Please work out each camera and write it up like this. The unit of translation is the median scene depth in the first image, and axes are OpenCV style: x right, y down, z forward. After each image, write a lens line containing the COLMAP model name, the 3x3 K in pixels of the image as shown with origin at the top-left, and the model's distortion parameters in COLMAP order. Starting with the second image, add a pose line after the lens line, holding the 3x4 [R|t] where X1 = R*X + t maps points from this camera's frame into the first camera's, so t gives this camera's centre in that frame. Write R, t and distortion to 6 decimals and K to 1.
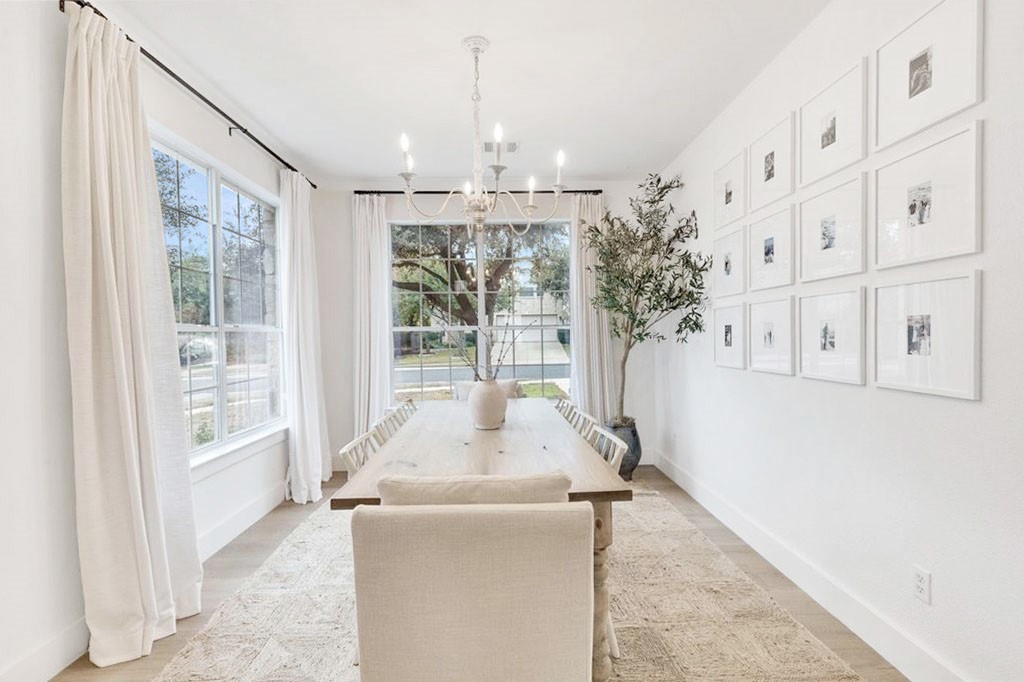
lens RADIAL K [[466.8, 0, 512.1], [0, 466.8, 343.7], [0, 0, 1]] dist [0.007780, -0.000661]
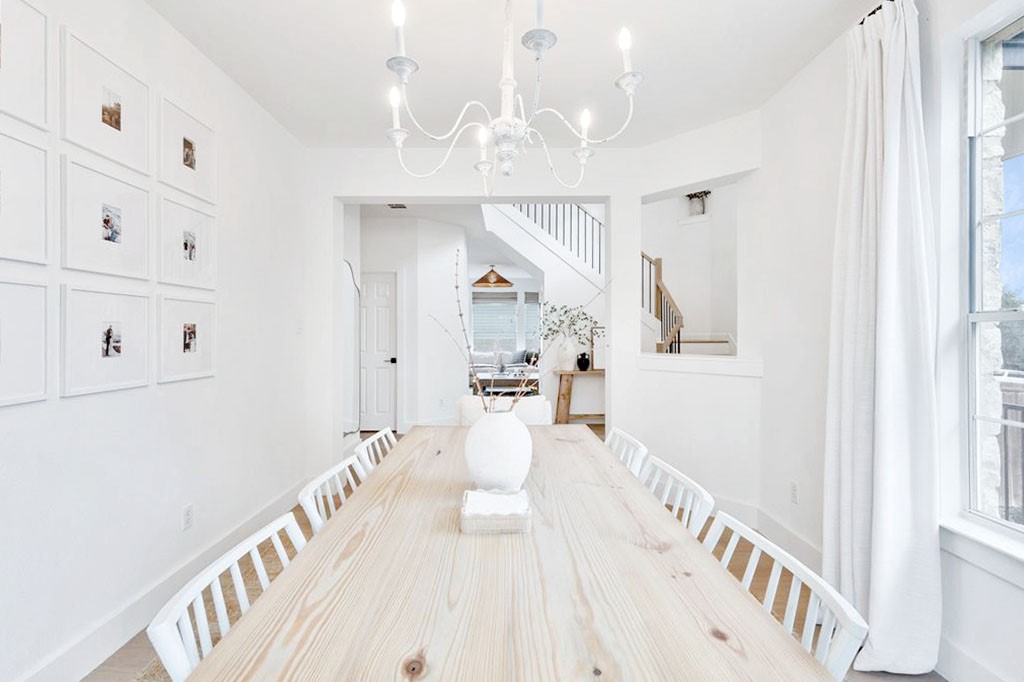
lens RADIAL K [[466.8, 0, 515.0], [0, 466.8, 331.1], [0, 0, 1]] dist [0.007780, -0.000661]
pose [[-0.999877, 0.012871, 0.008911, -0.095457], [0.013000, 0.999810, 0.014521, -0.036932], [-0.008722, 0.014635, -0.999855, 1.902110]]
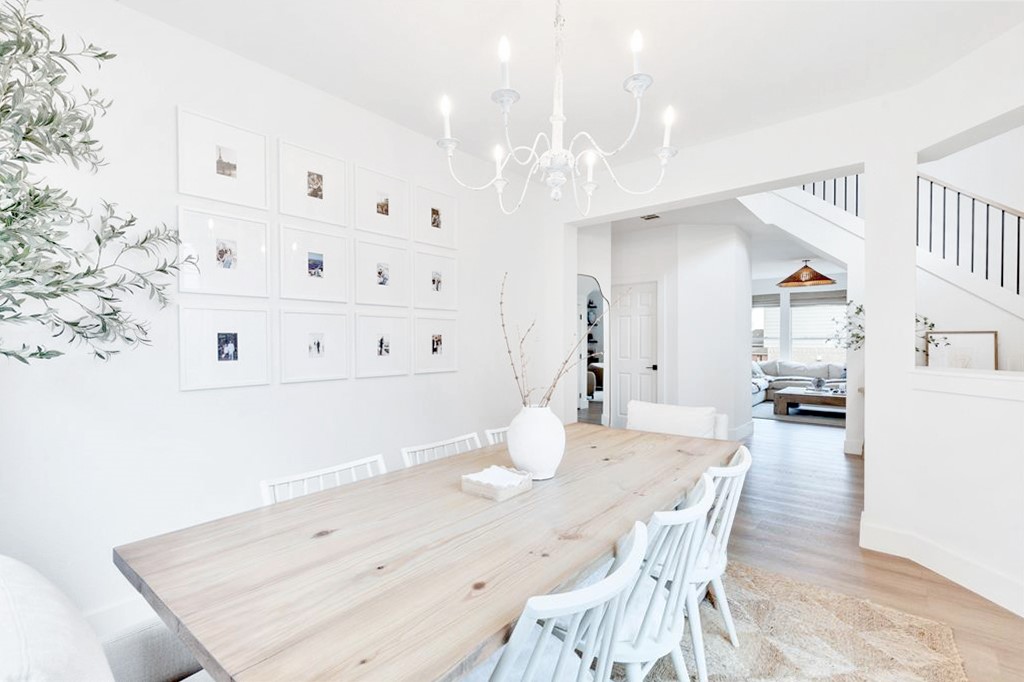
lens RADIAL K [[466.8, 0, 512.8], [0, 466.8, 344.2], [0, 0, 1]] dist [0.007780, -0.000661]
pose [[-0.754112, 0.010746, 0.656658, -0.578302], [0.024262, 0.999639, 0.011503, -0.027196], [-0.656298, 0.024606, -0.754100, 1.847092]]
